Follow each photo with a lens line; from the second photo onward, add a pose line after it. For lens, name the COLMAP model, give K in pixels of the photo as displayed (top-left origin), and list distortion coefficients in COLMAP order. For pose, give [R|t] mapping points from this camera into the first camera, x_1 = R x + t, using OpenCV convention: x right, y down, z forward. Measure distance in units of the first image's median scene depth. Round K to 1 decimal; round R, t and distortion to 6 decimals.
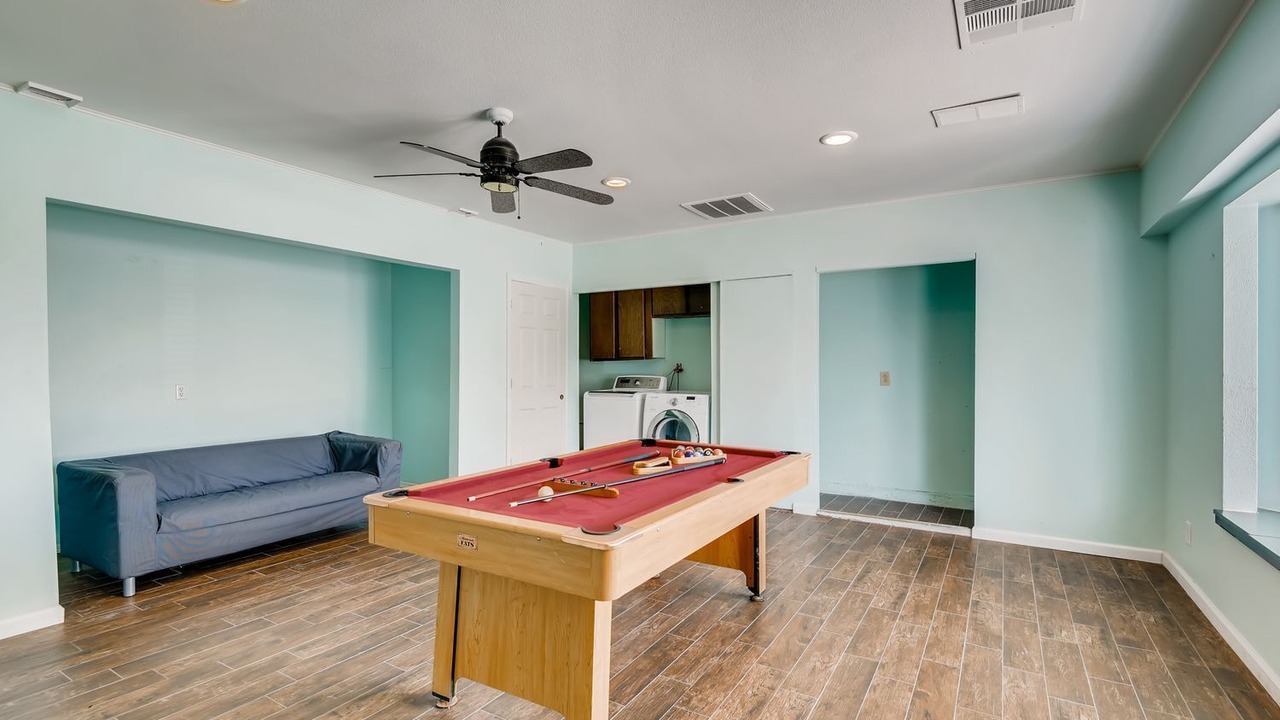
lens RADIAL K [[596.3, 0, 634.5], [0, 596.3, 366.7], [0, 0, 1]] dist [0.011051, -0.008099]
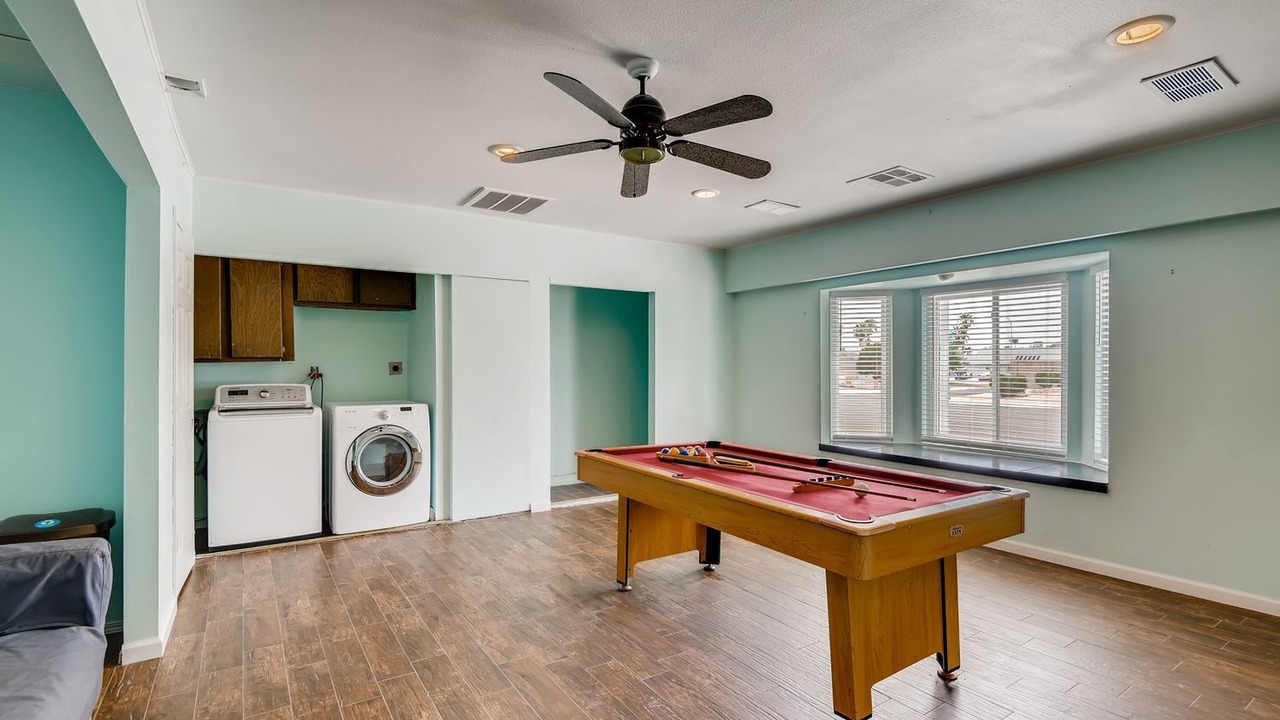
lens RADIAL K [[596.3, 0, 634.1], [0, 596.3, 362.0], [0, 0, 1]] dist [0.011051, -0.008099]
pose [[0.421908, 0.007991, 0.906603, -0.524560], [-0.000610, 0.999963, -0.008530, -0.005736], [-0.906638, 0.003046, 0.421897, 0.358937]]
